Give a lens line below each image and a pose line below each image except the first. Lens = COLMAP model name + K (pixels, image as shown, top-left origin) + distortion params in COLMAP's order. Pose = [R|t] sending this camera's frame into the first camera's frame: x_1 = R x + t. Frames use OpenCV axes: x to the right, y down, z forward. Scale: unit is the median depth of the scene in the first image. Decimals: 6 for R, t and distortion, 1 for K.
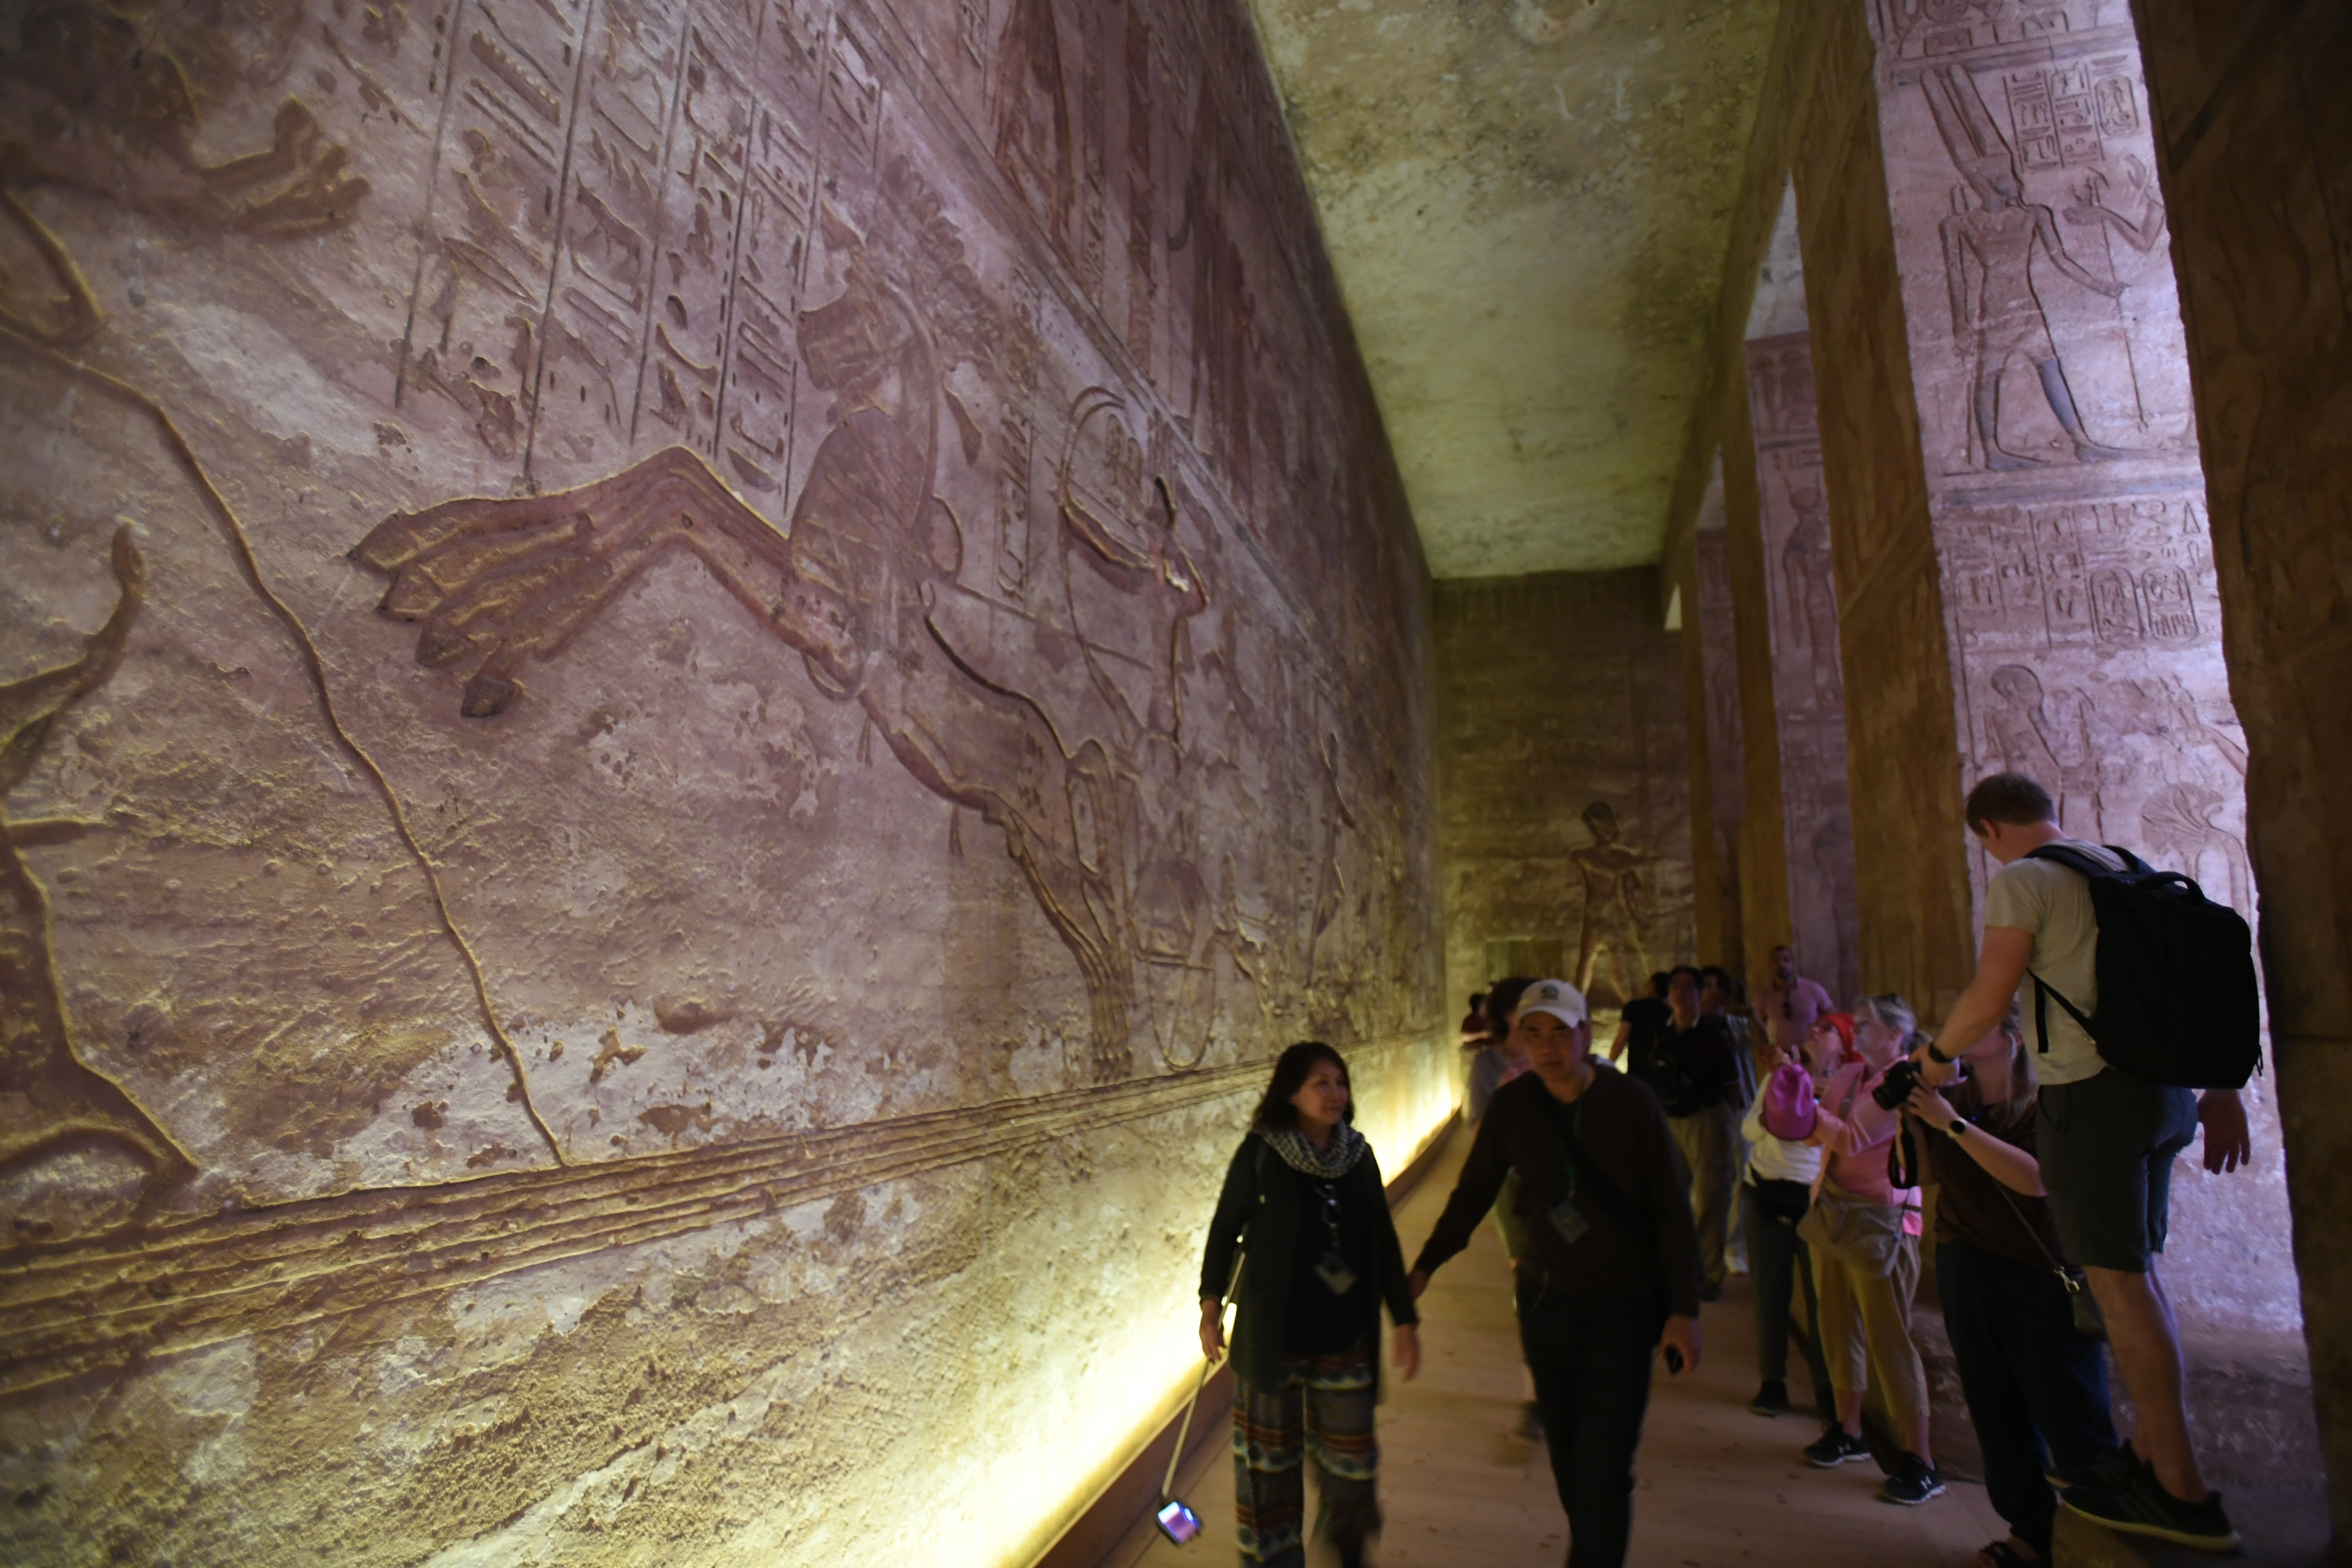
lens RADIAL K [[1136.6, 0, 1176.5], [0, 1136.6, 783.3], [0, 0, 1]] dist [-0.032967, 0.011608]
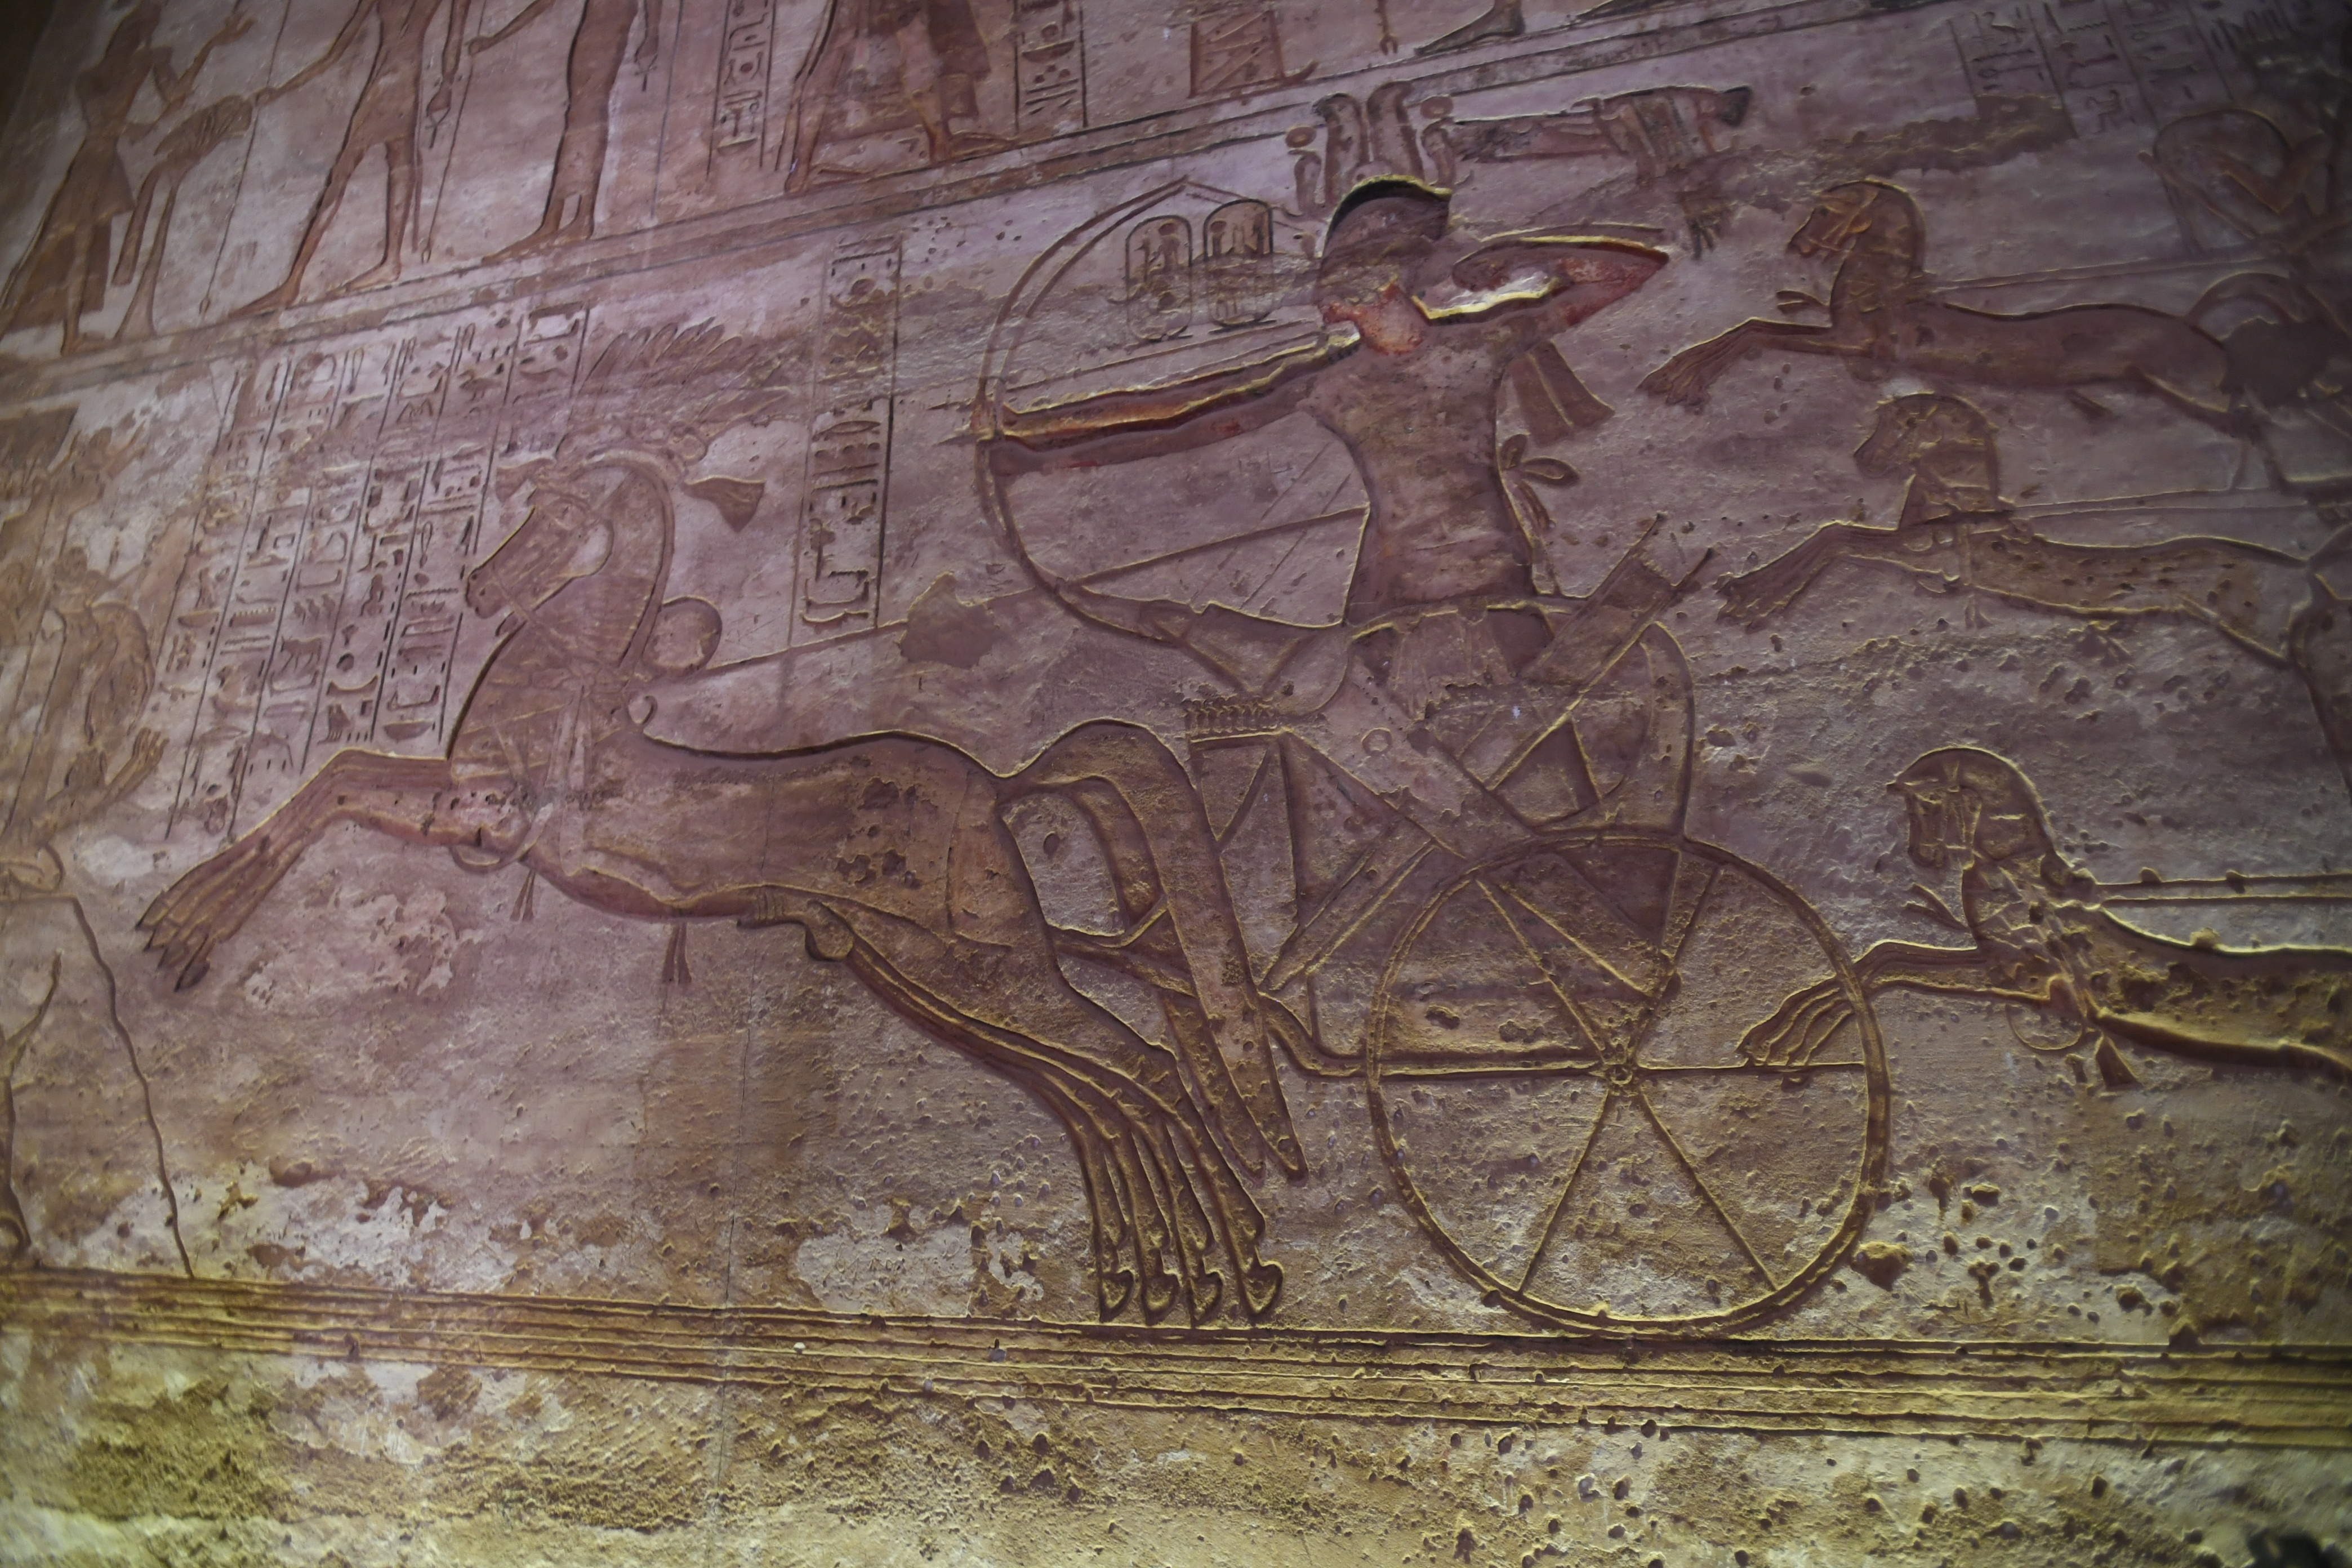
lens RADIAL K [[1136.6, 0, 1175.5], [0, 1136.6, 777.3], [0, 0, 1]] dist [-0.032967, 0.011608]
pose [[0.080943, -0.293458, -0.952539, 0.953770], [0.196021, 0.941698, -0.273461, 0.313497], [0.977253, -0.164583, 0.133748, 1.814123]]
